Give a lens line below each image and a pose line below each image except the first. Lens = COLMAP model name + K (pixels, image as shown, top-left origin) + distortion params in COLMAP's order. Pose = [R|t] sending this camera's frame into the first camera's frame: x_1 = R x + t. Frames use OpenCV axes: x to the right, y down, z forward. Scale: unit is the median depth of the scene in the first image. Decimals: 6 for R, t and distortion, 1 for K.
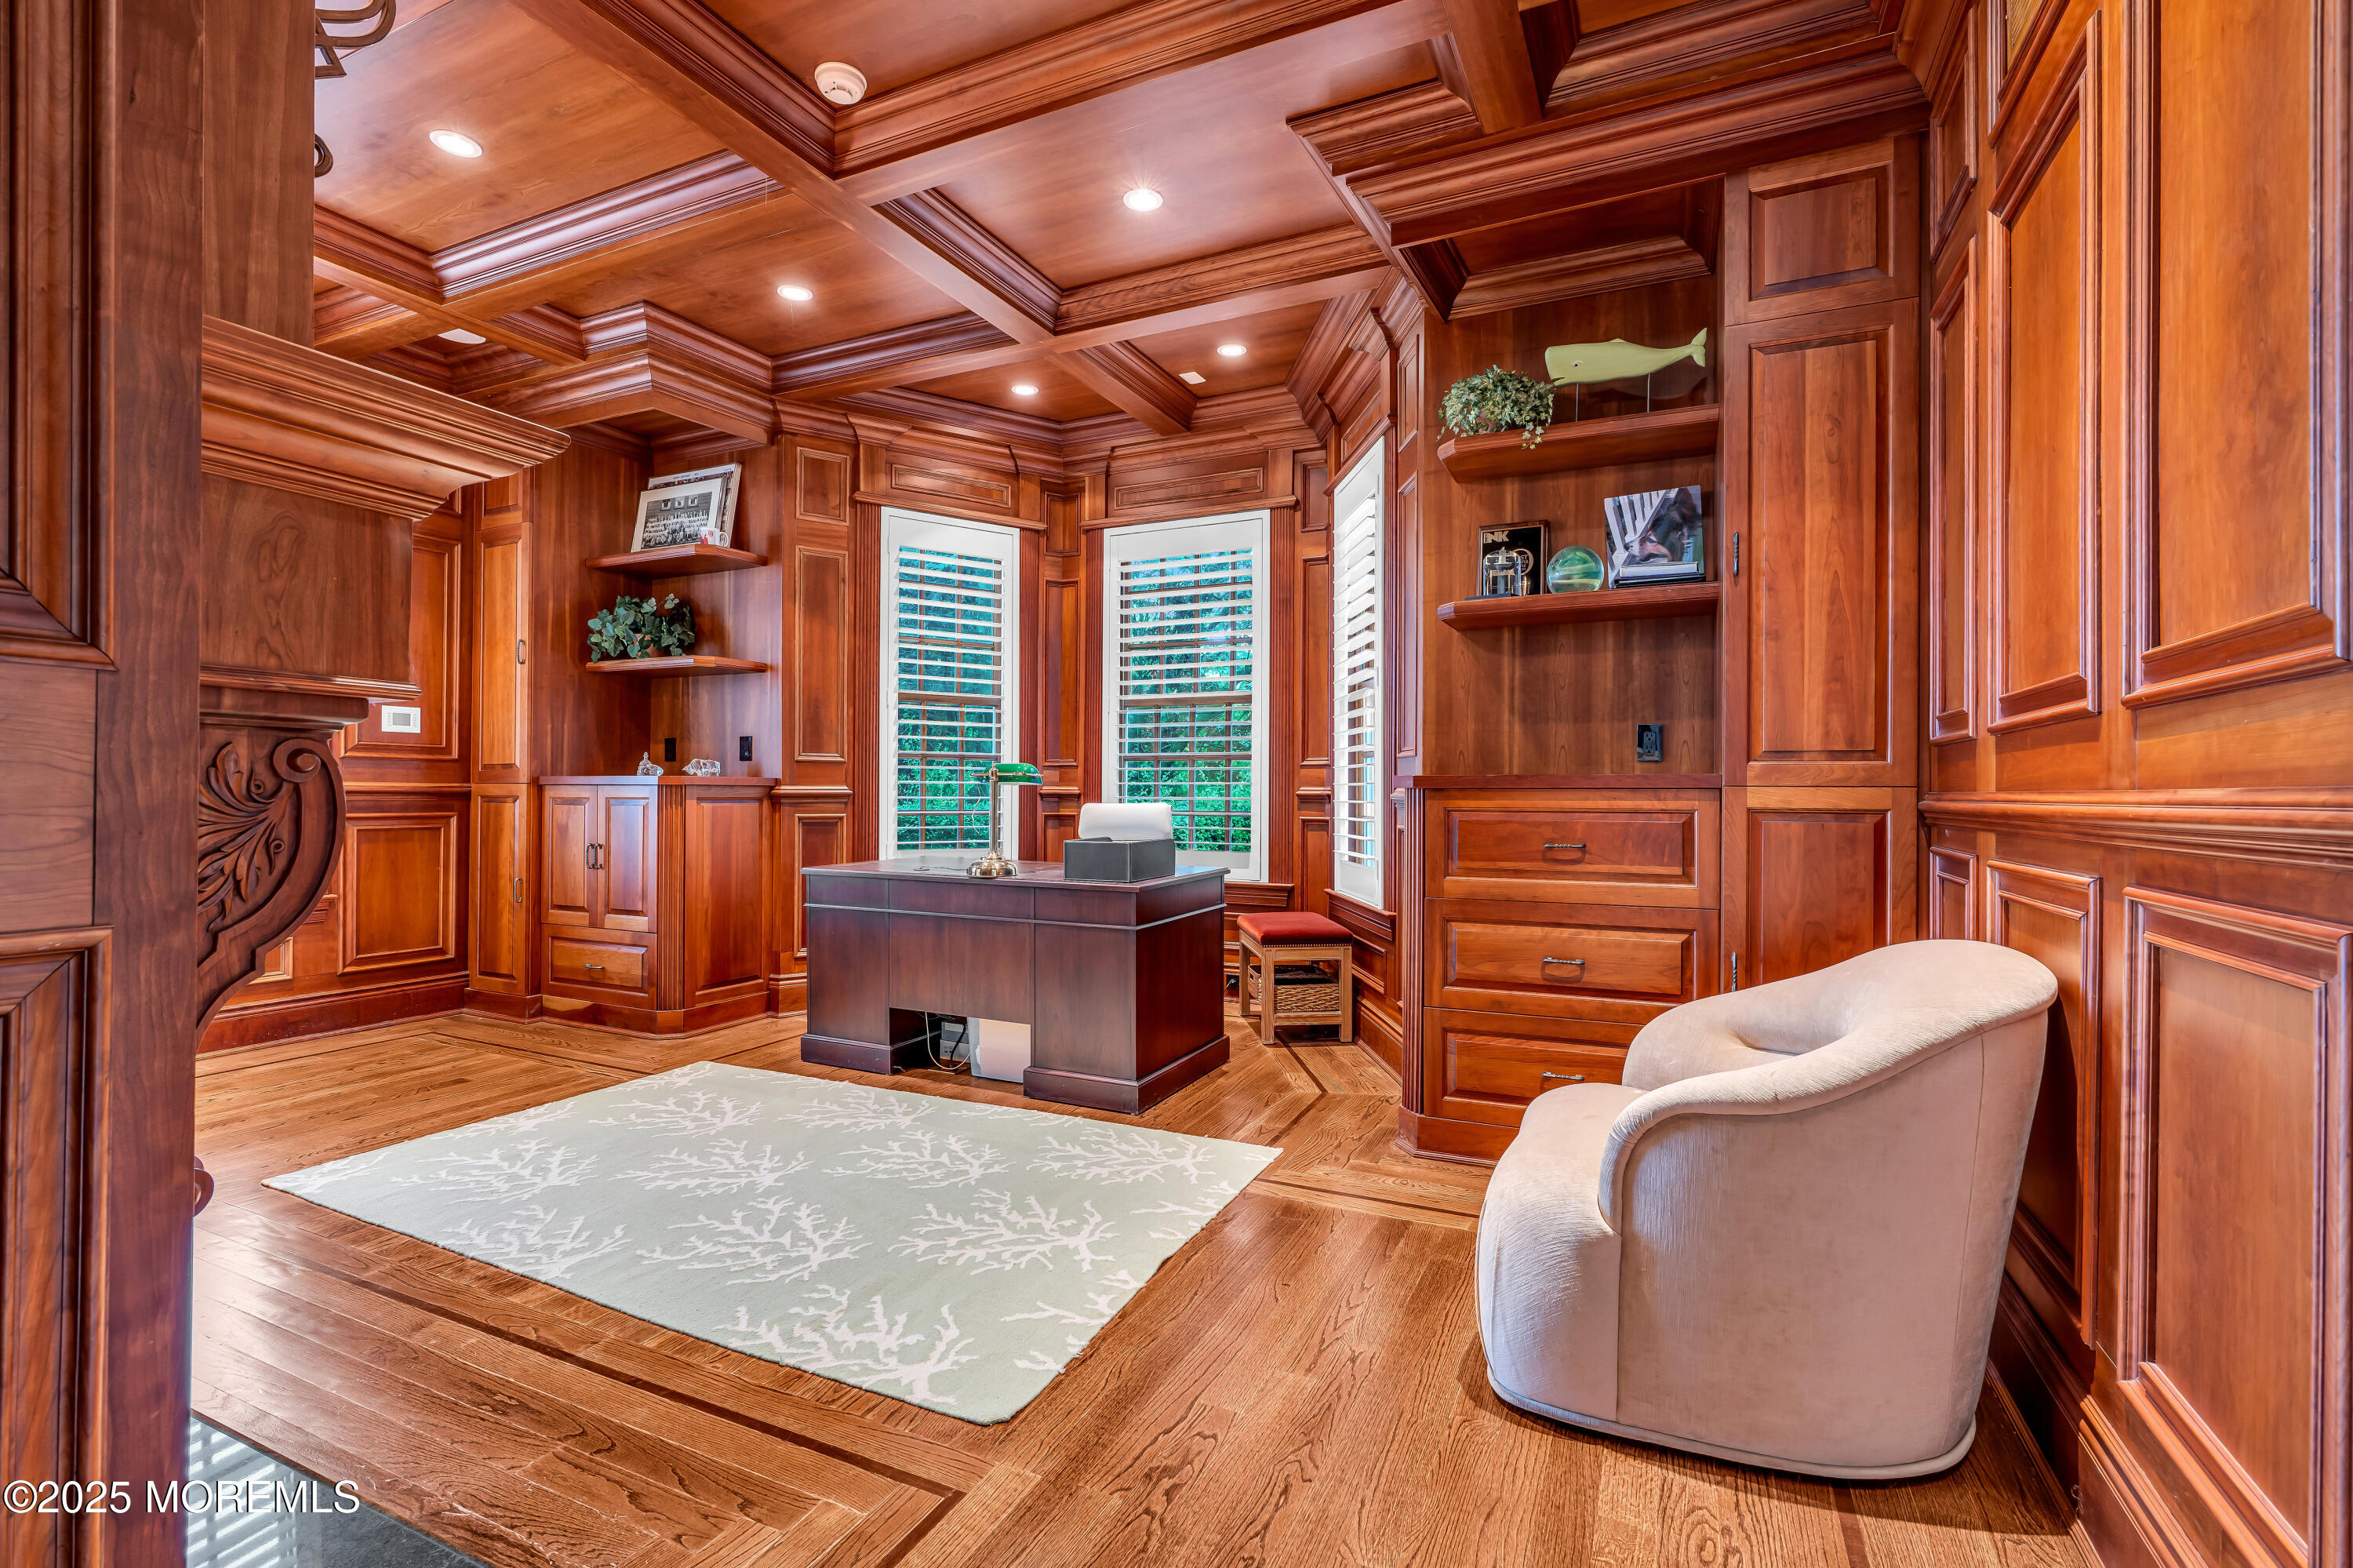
lens RADIAL K [[1036.7, 0, 1187.3], [0, 1036.7, 787.5], [0, 0, 1]] dist [-0.004866, 0.000172]
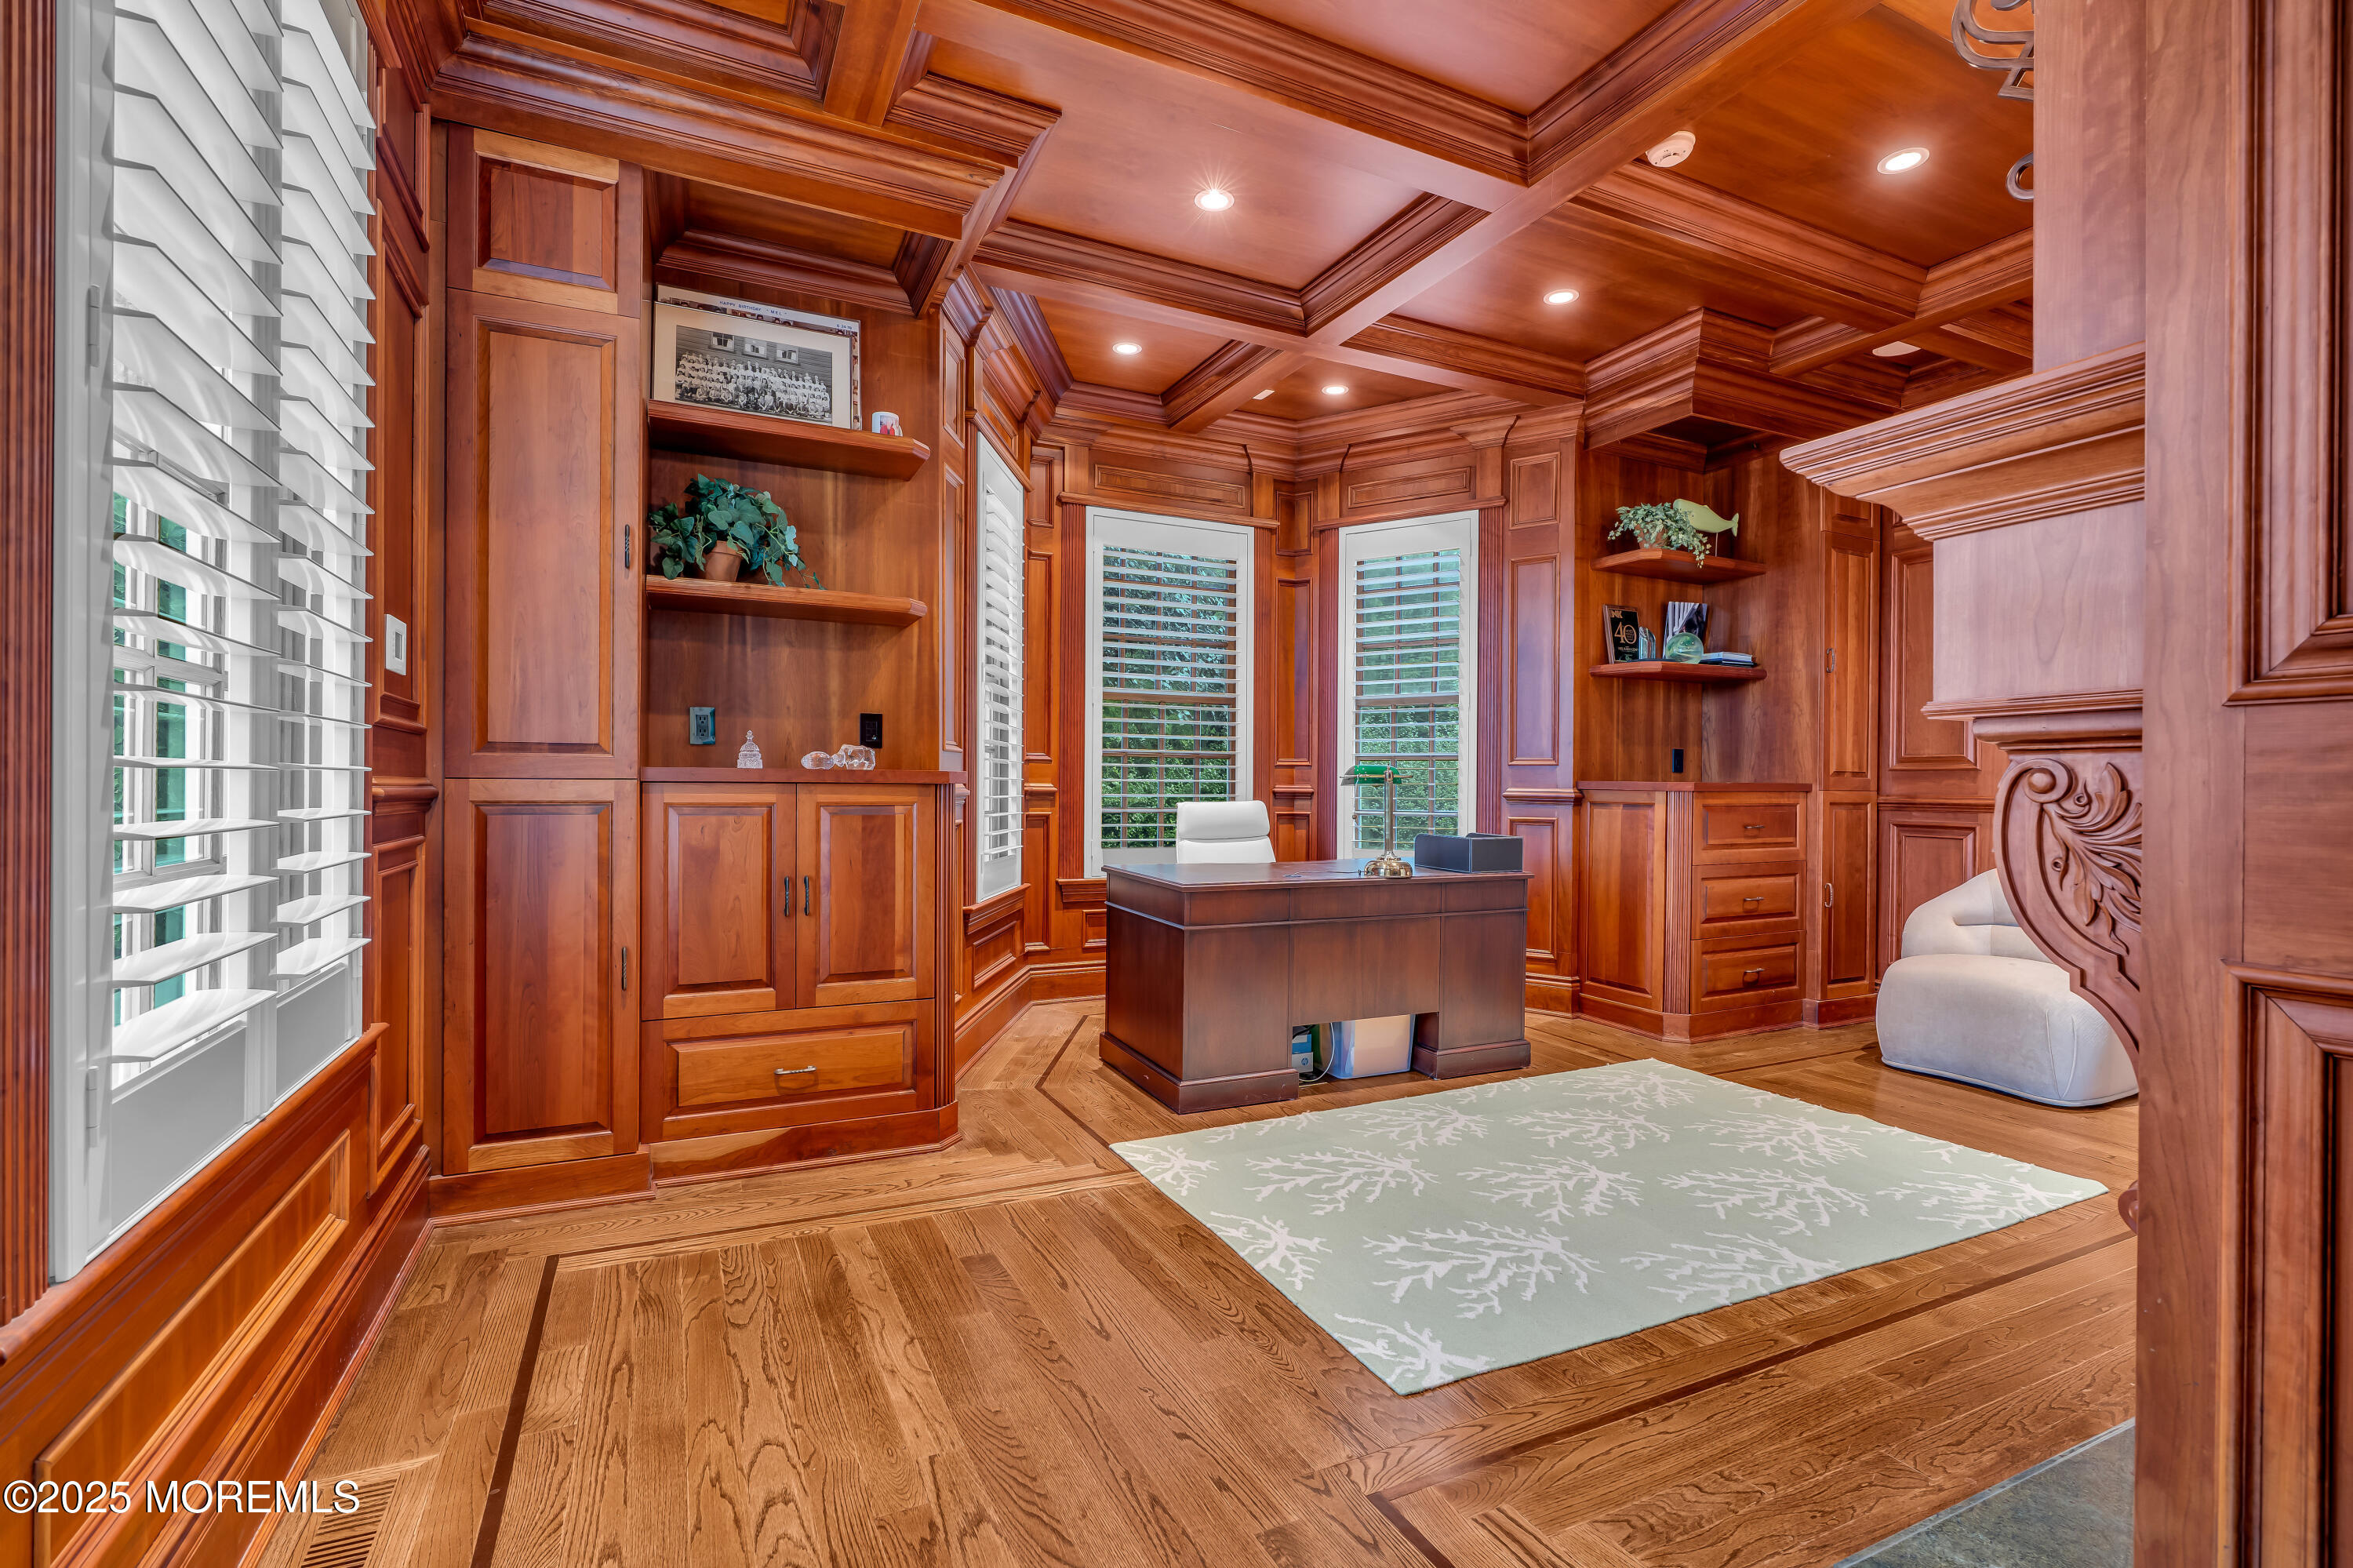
lens RADIAL K [[1036.7, 0, 1167.5], [0, 1036.7, 787.1], [0, 0, 1]] dist [-0.004866, 0.000172]
pose [[0.641125, -0.000947, 0.767436, -1.274020], [-0.006641, 0.999955, 0.006782, -0.008574], [-0.767408, -0.009445, 0.641090, 0.589721]]
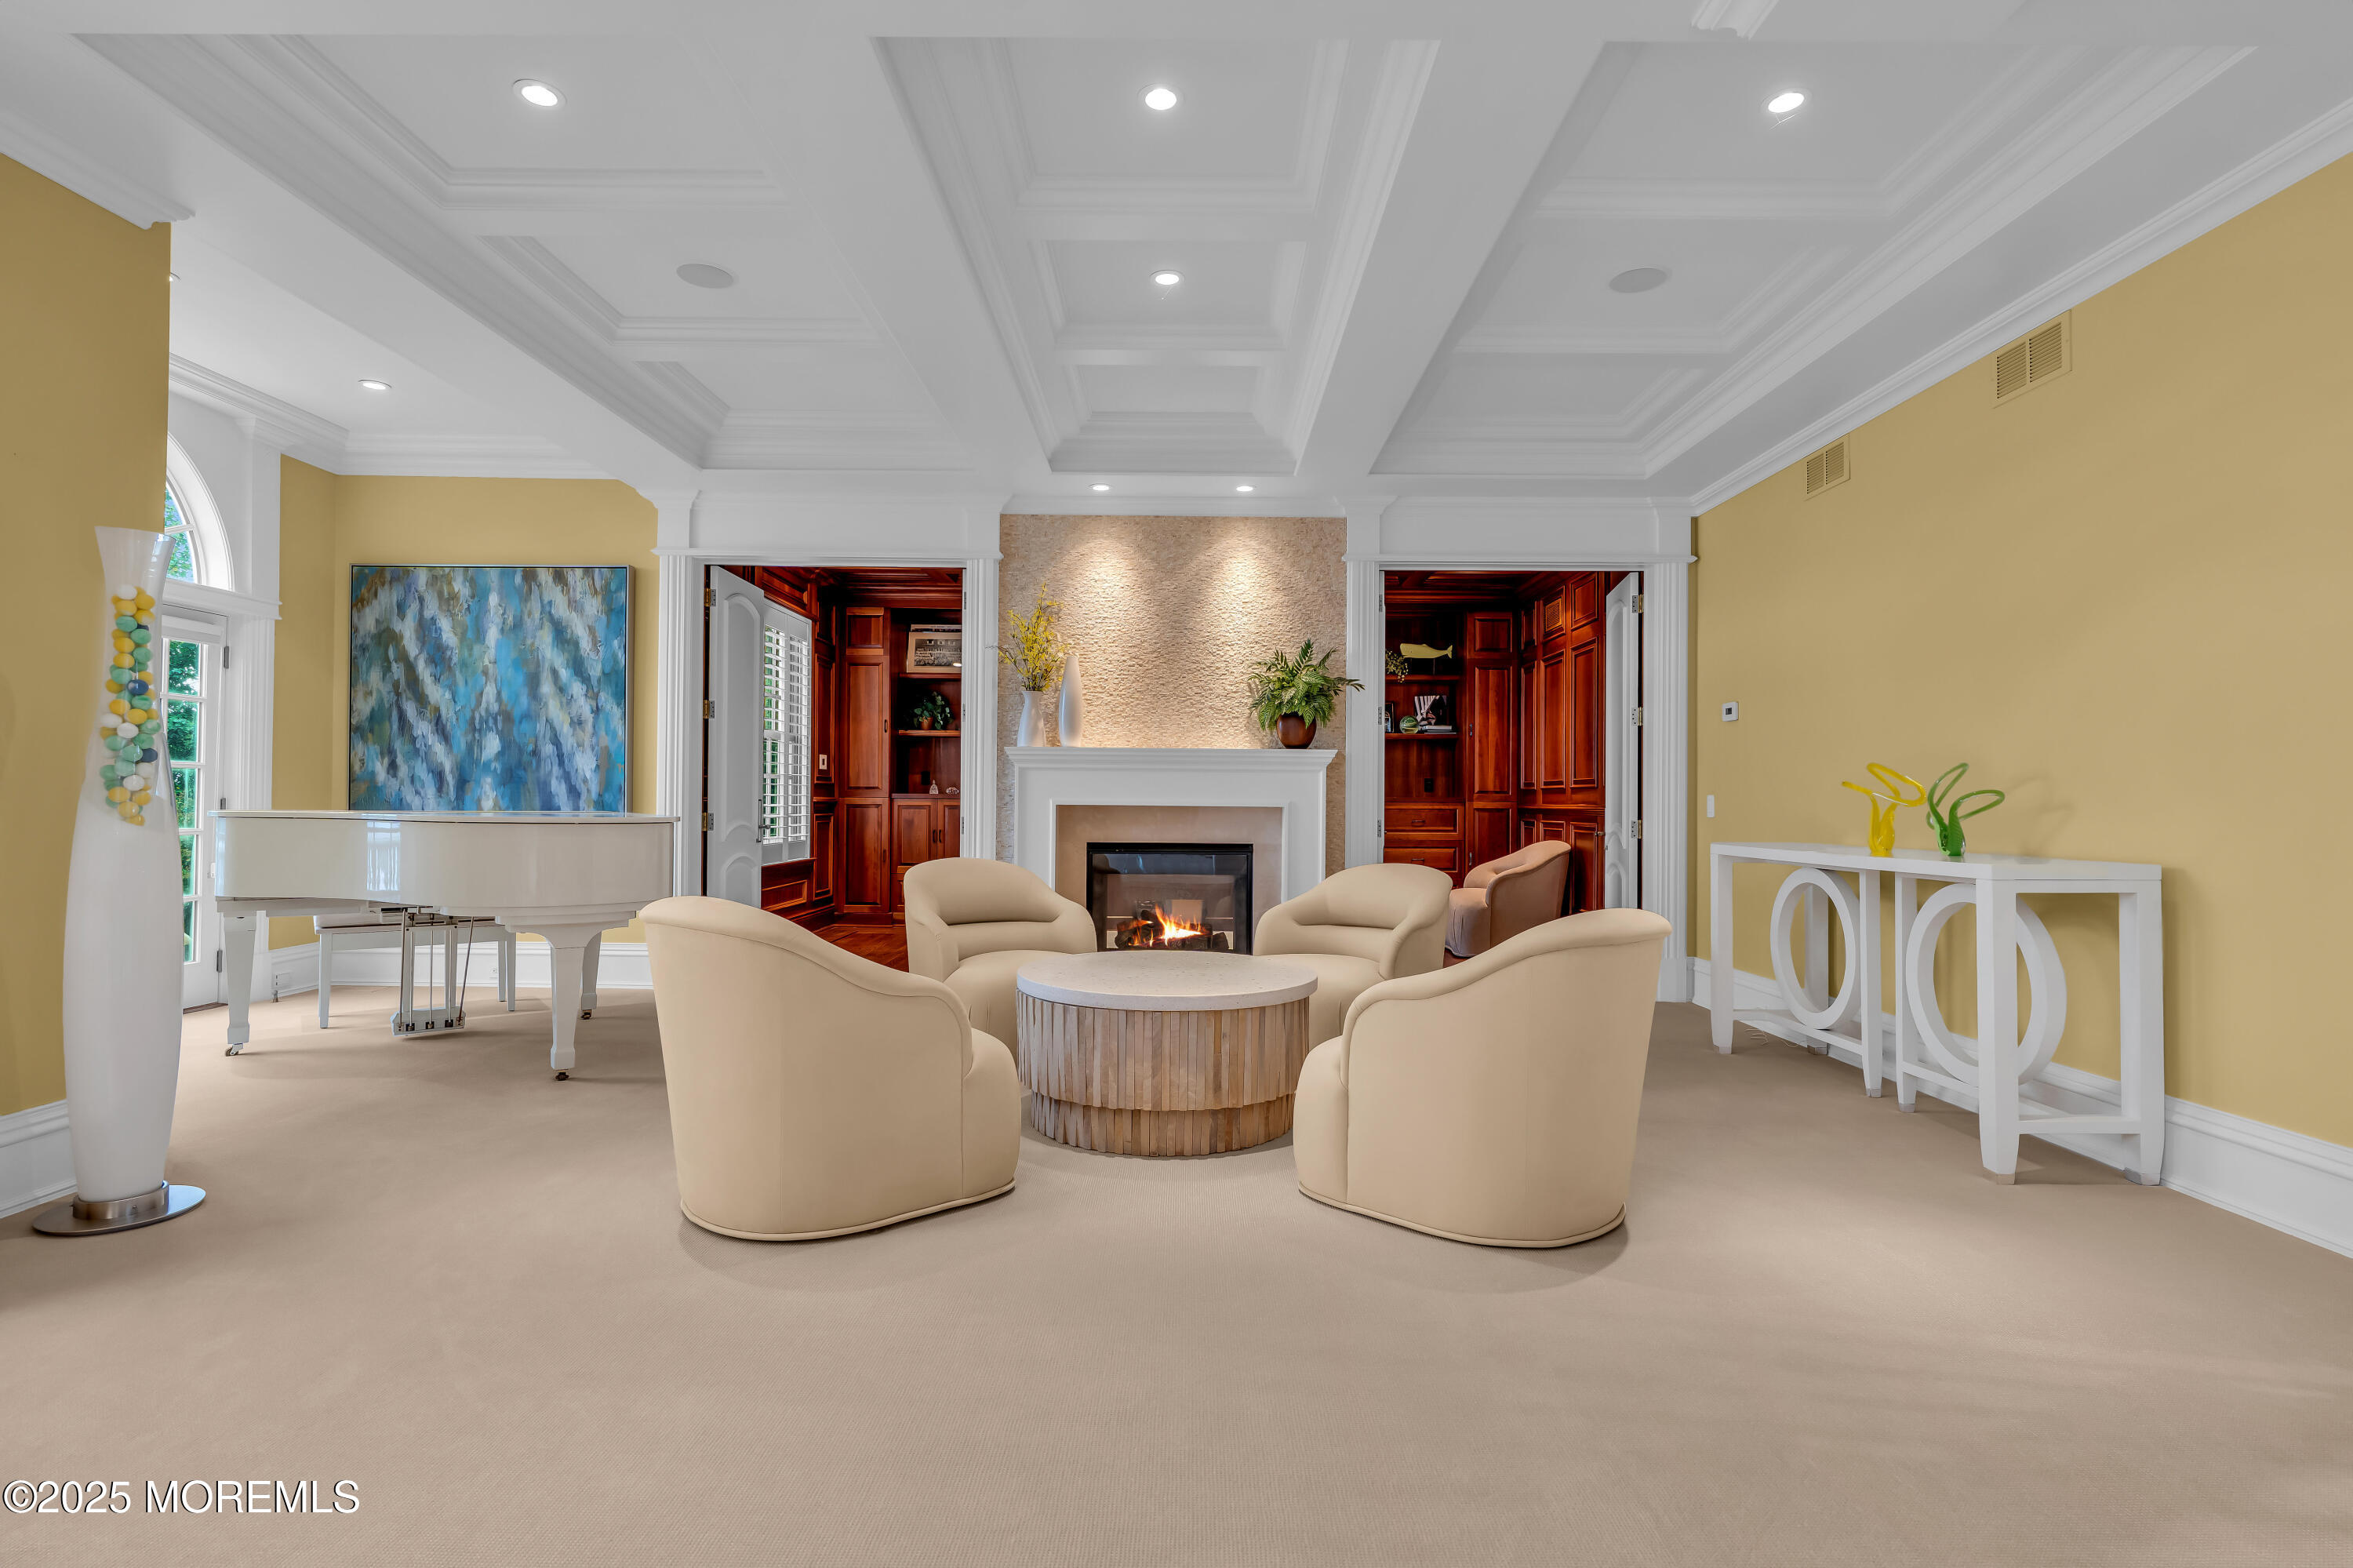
lens RADIAL K [[1036.7, 0, 1184.7], [0, 1036.7, 785.1], [0, 0, 1]] dist [-0.004866, 0.000172]
pose [[0.913266, 0.005209, 0.407331, -1.301418], [-0.003474, 0.999981, -0.004998, -0.027358], [-0.407350, 0.003149, 0.913267, -1.293935]]
